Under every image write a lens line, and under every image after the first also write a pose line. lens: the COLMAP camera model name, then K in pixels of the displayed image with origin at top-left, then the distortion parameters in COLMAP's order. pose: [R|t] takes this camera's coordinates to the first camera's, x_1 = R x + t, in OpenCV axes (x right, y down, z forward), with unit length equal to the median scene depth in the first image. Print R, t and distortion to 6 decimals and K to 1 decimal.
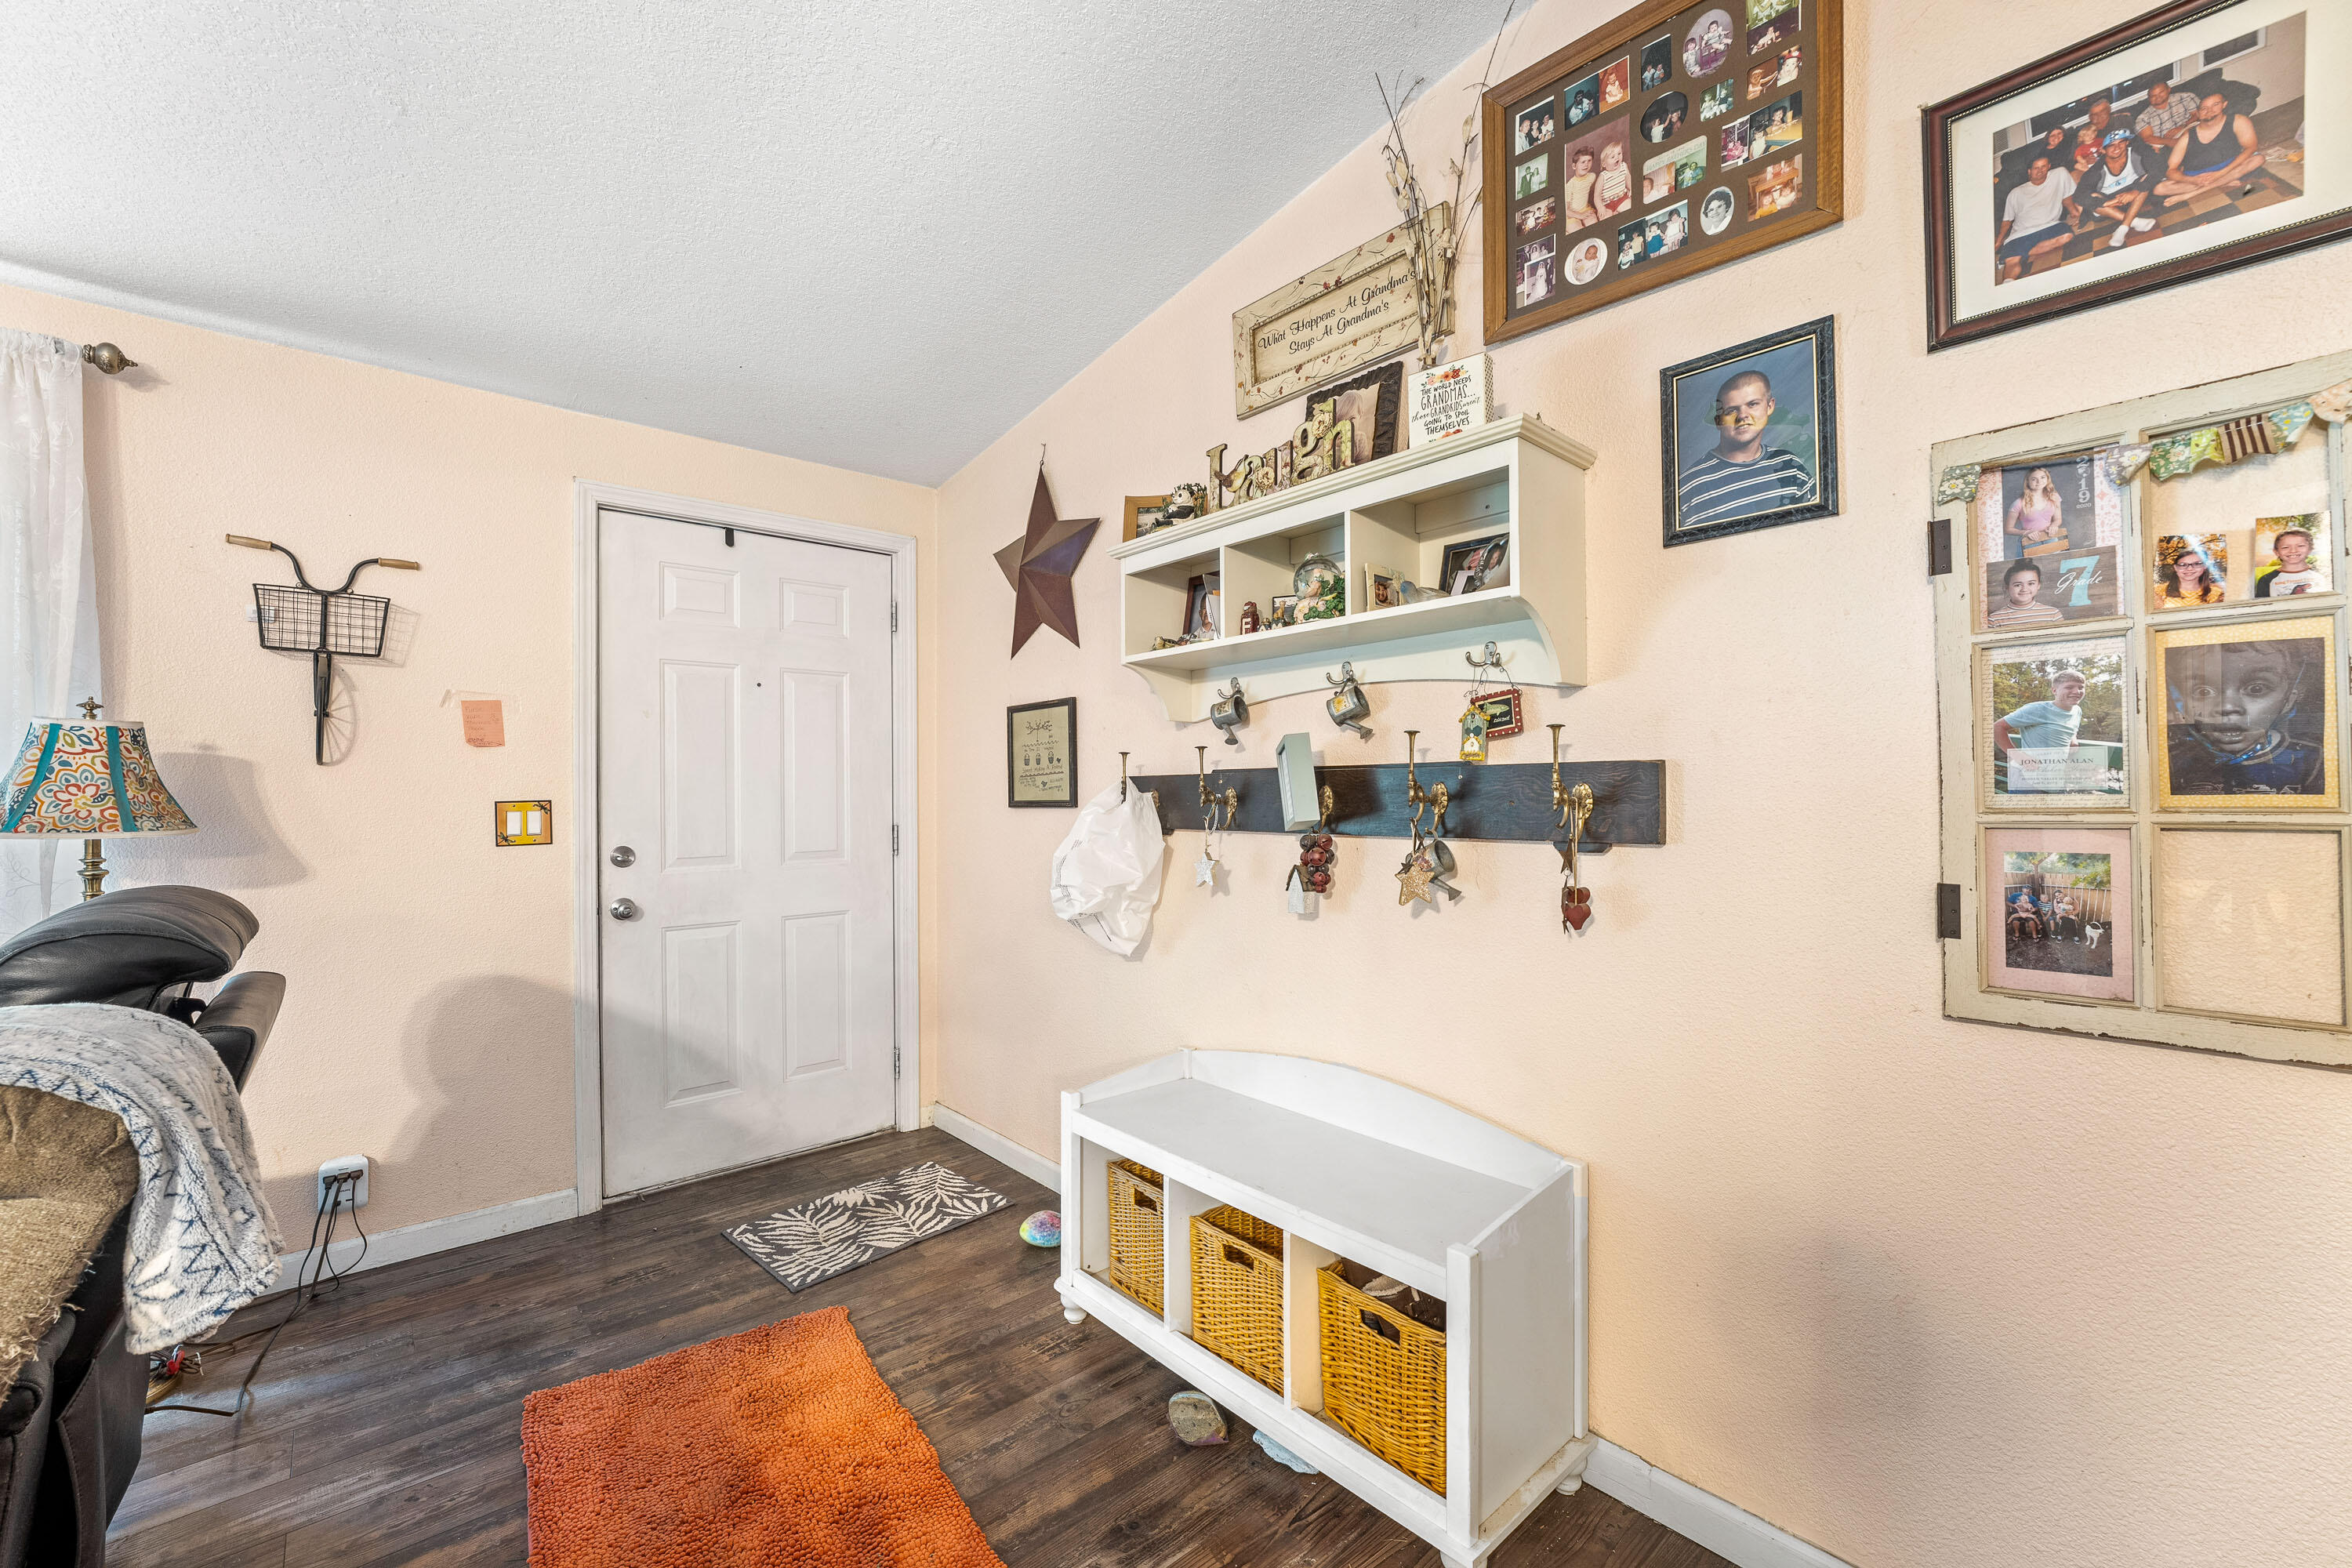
lens RADIAL K [[958.7, 0, 1171.0], [0, 958.7, 785.0], [0, 0, 1]] dist [-0.014164, 0.001922]
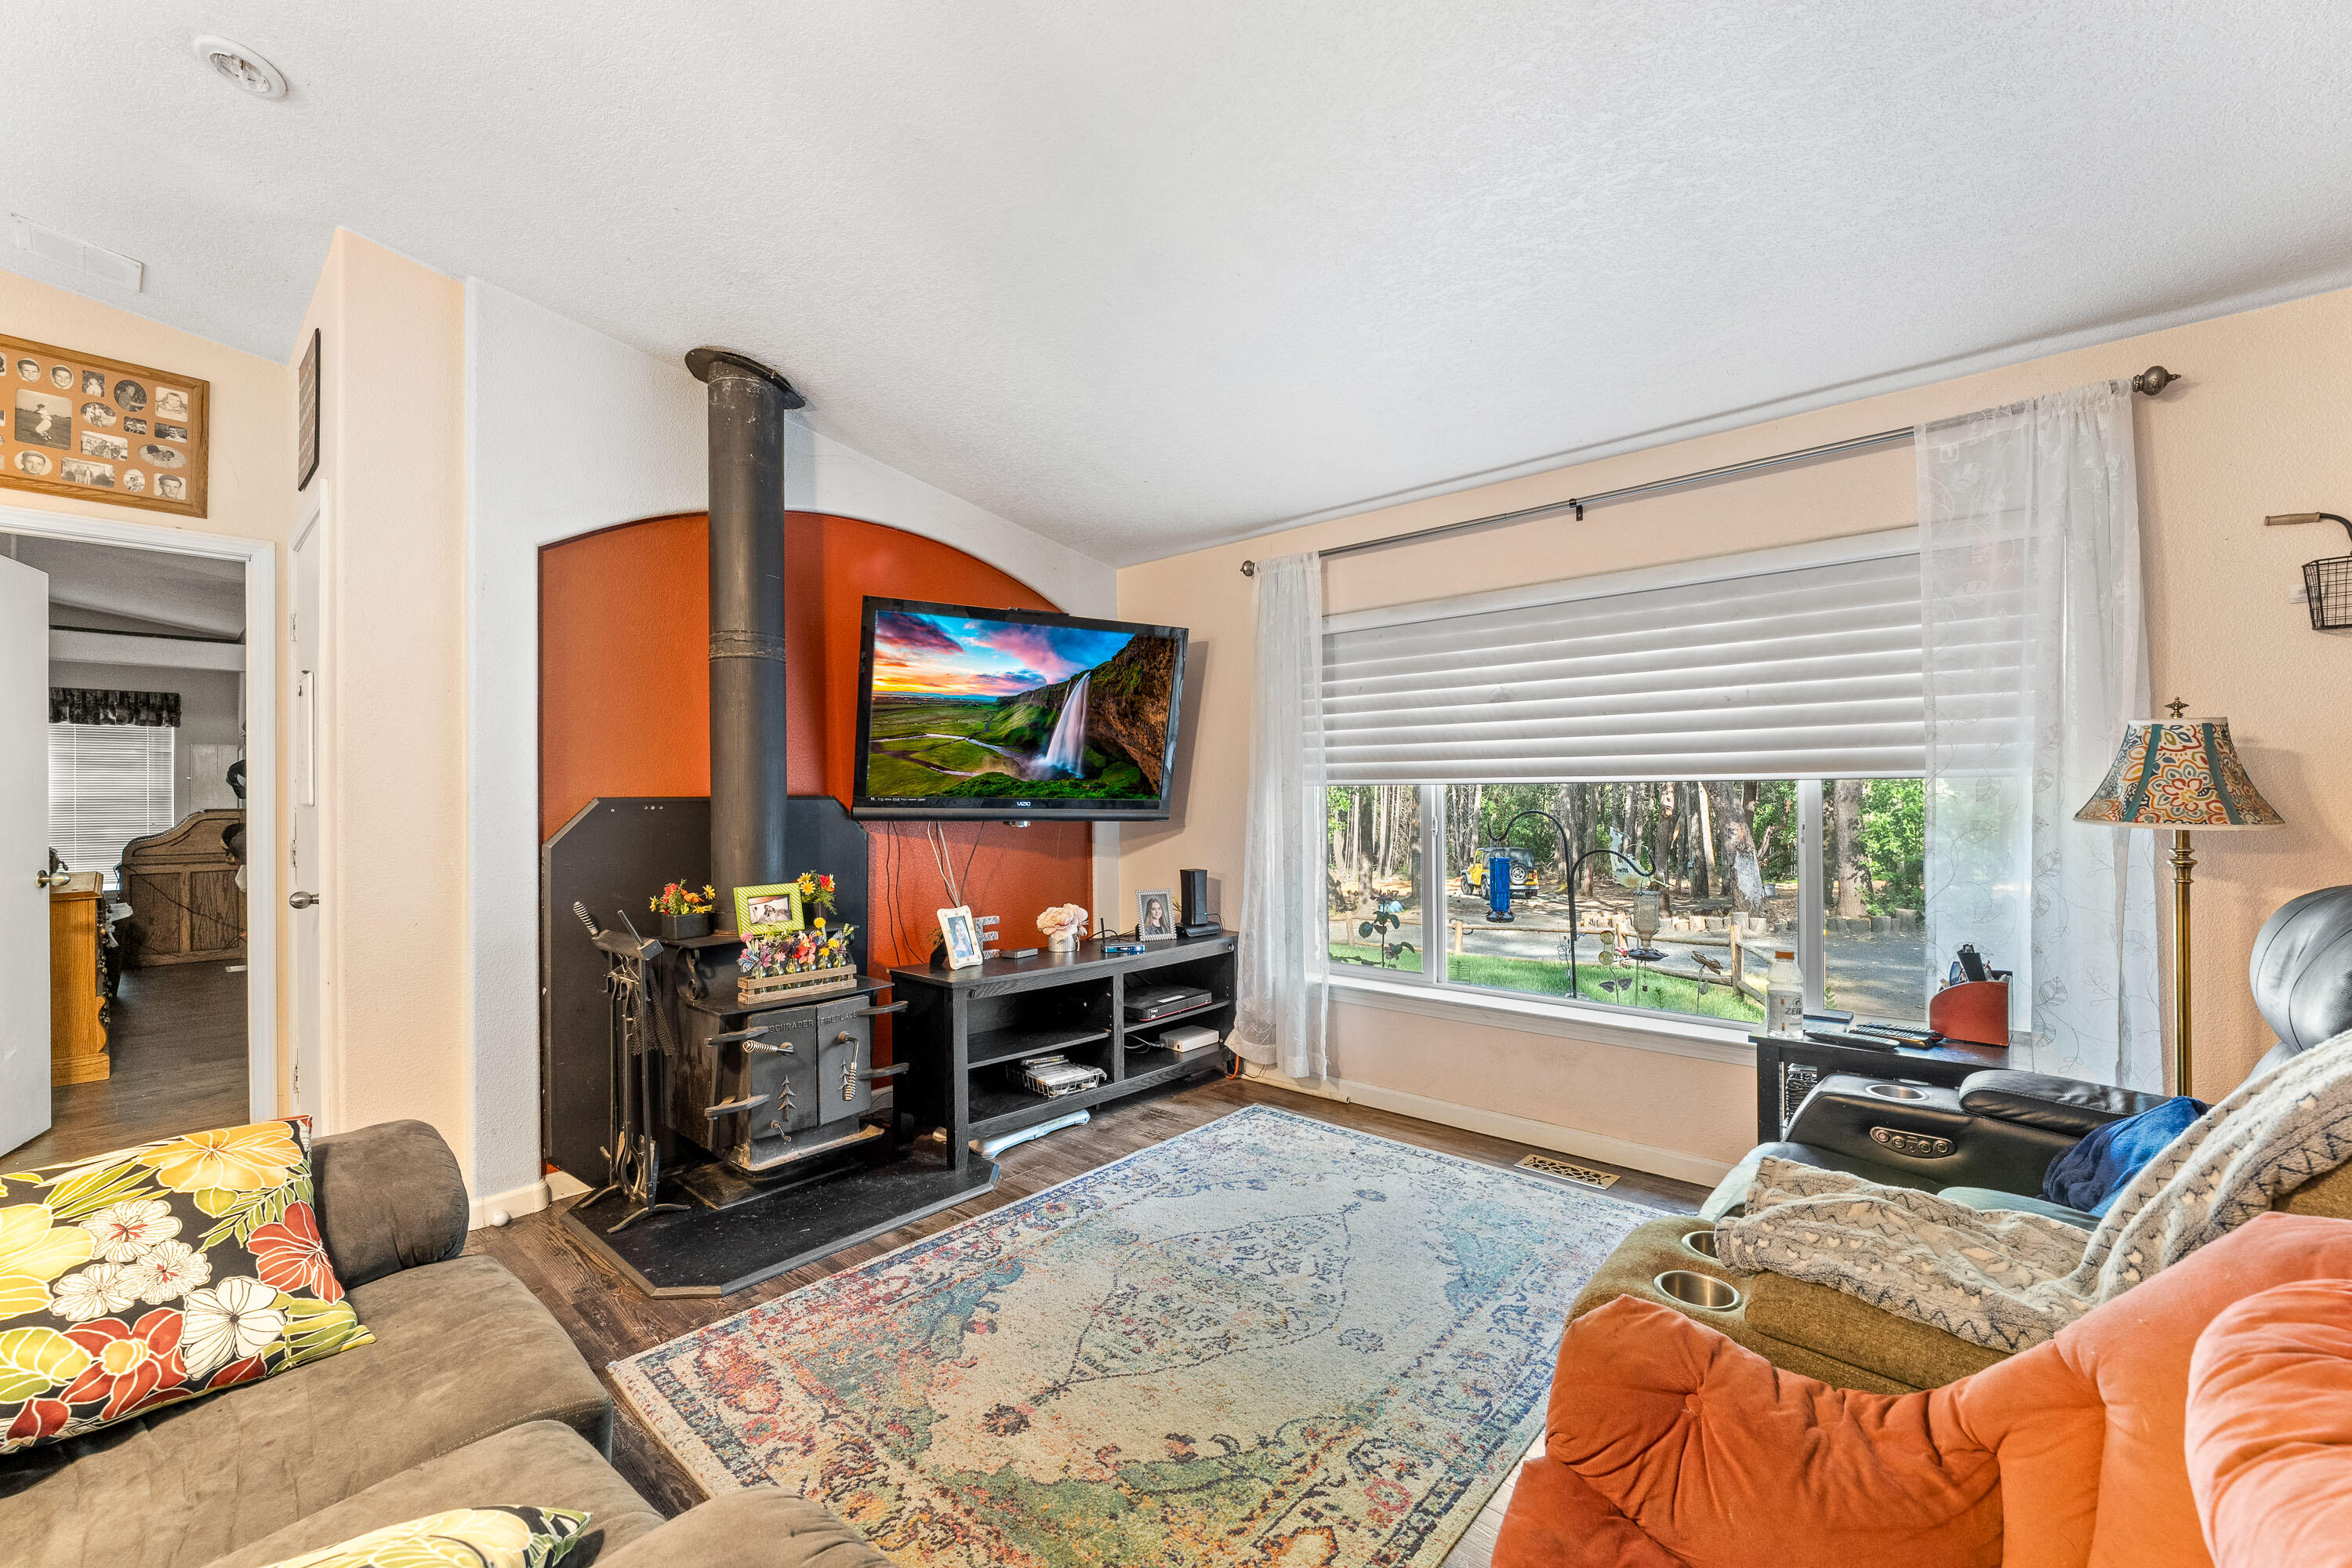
lens RADIAL K [[958.7, 0, 1169.7], [0, 958.7, 794.0], [0, 0, 1]] dist [-0.014164, 0.001922]
pose [[0.105948, -0.000041, -0.994372, -0.209053], [0.014447, 0.999895, 0.001498, -0.001971], [0.994267, -0.014524, 0.105937, -0.267235]]
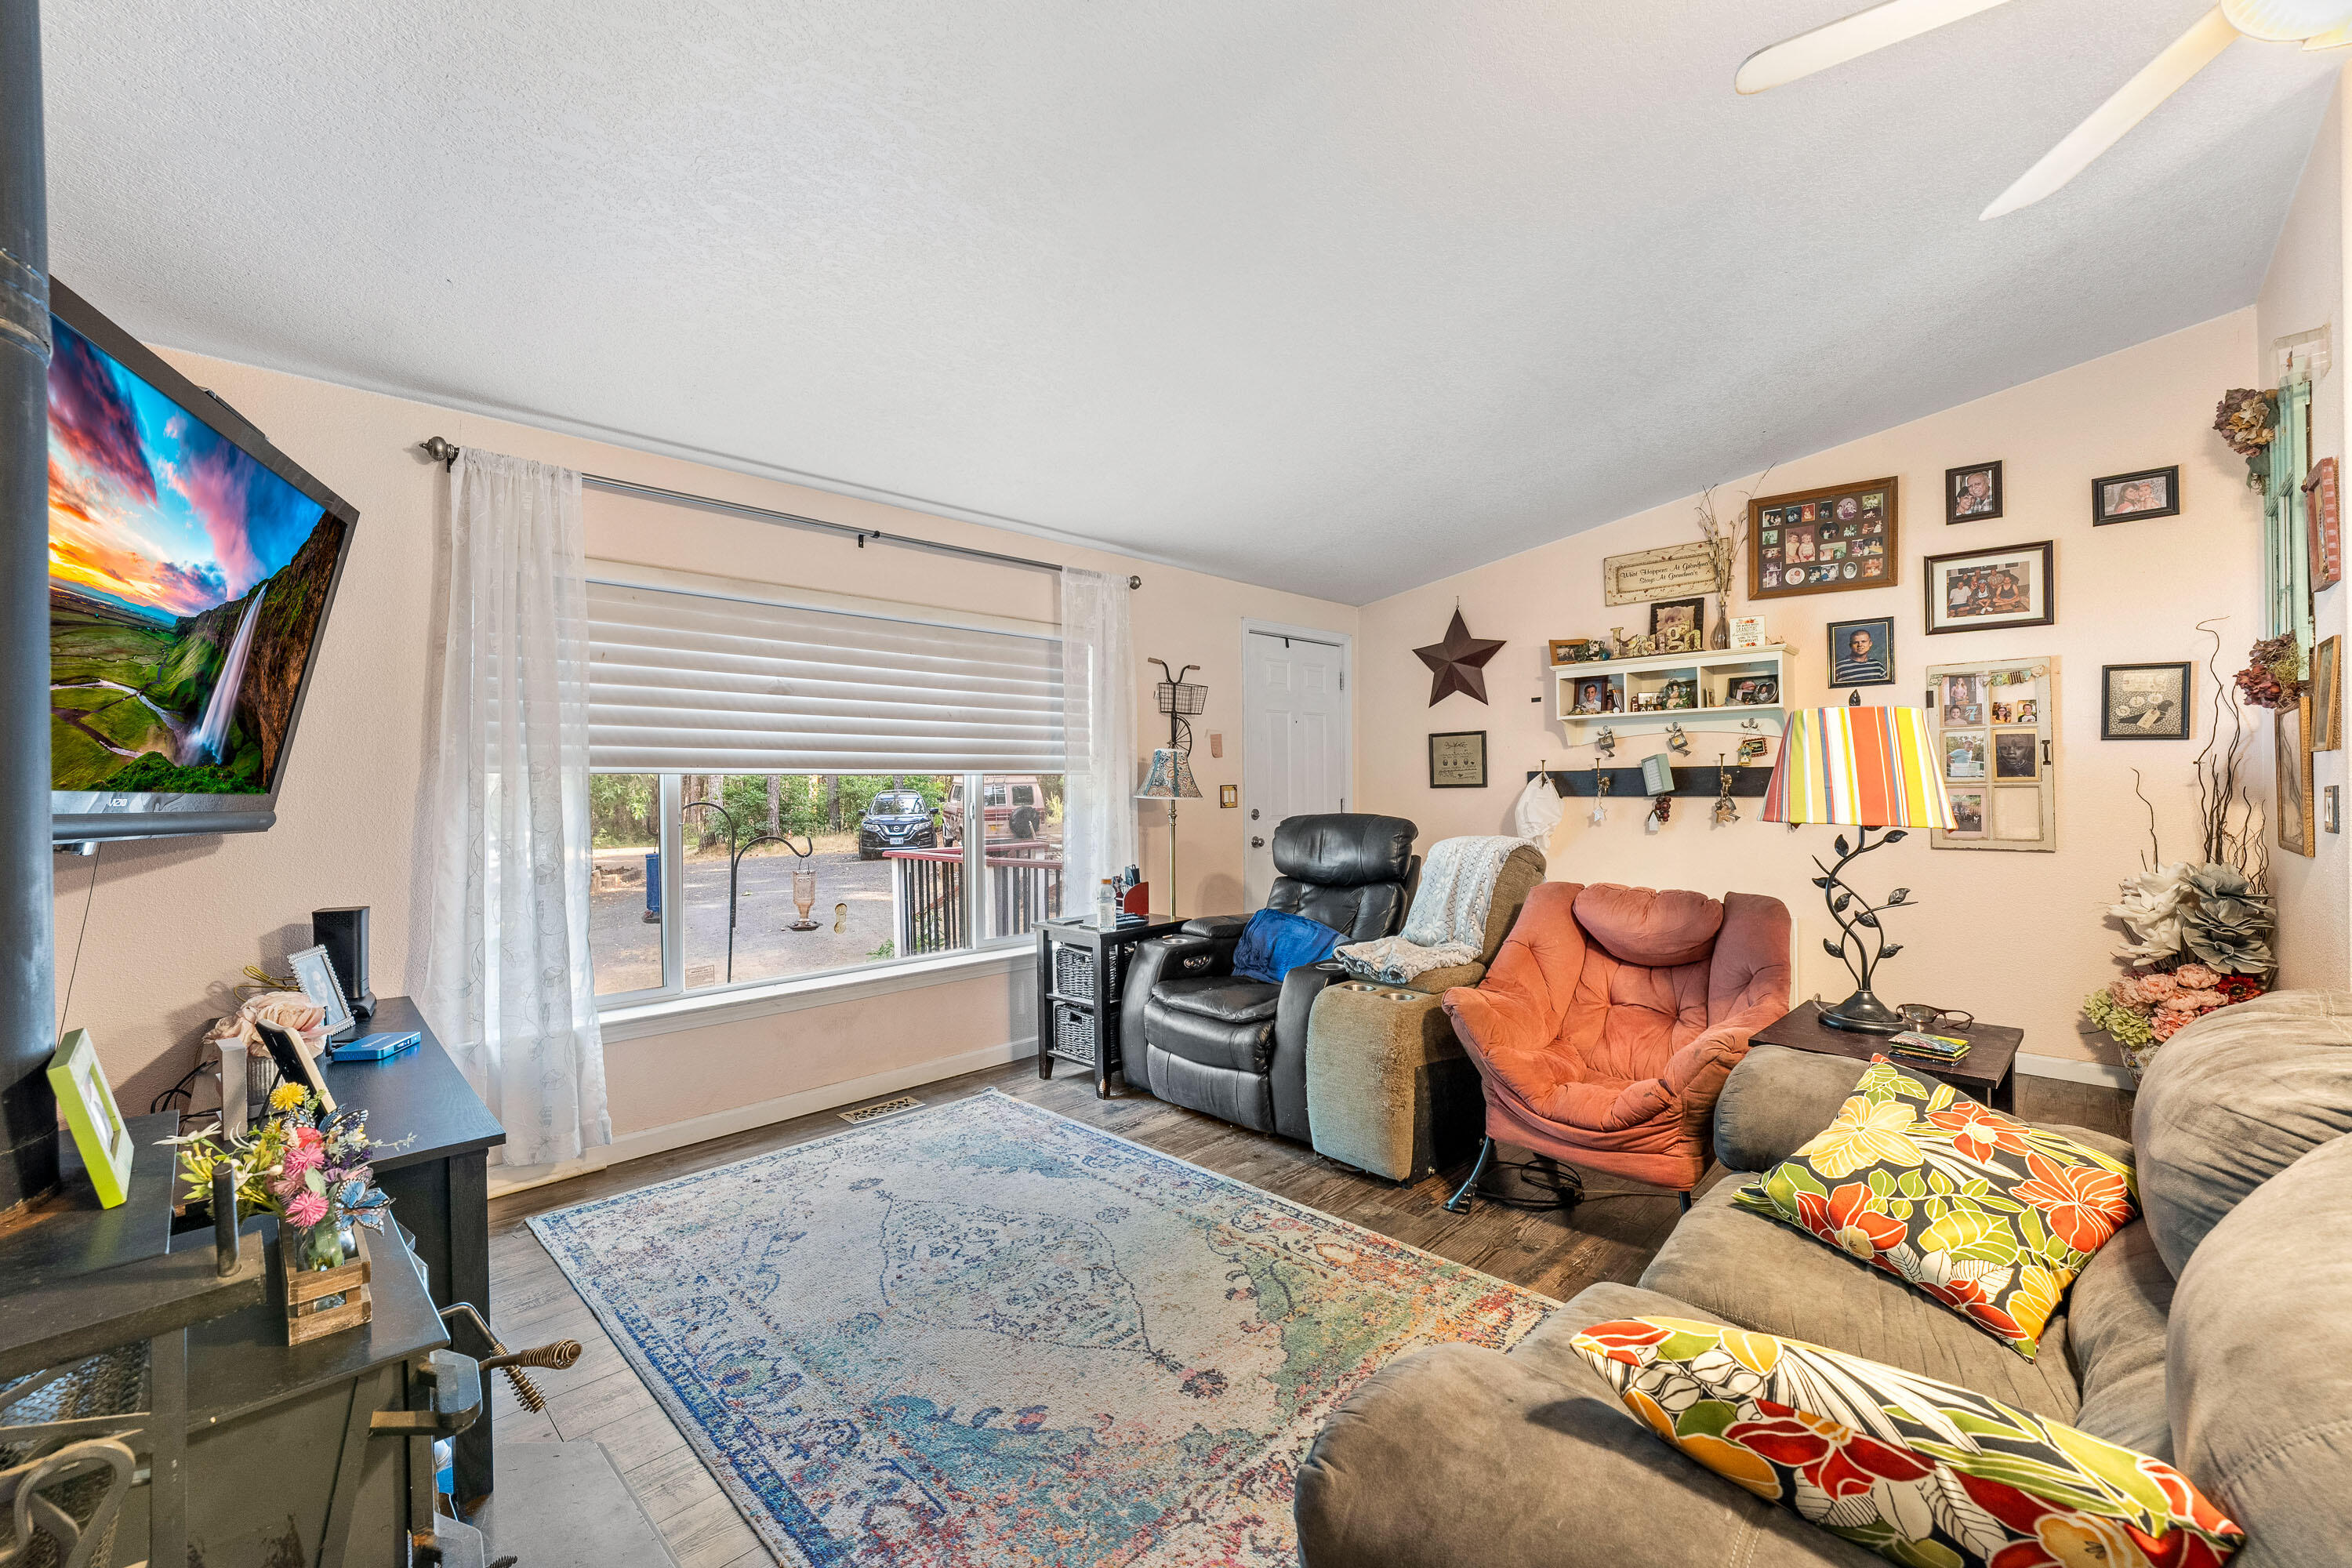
lens RADIAL K [[958.7, 0, 1174.3], [0, 958.7, 776.8], [0, 0, 1]] dist [-0.014164, 0.001922]
pose [[0.997608, -0.003865, 0.069022, -1.331961], [0.003791, 0.999992, 0.001203, -0.004230], [-0.069026, -0.000939, 0.997614, -1.376709]]
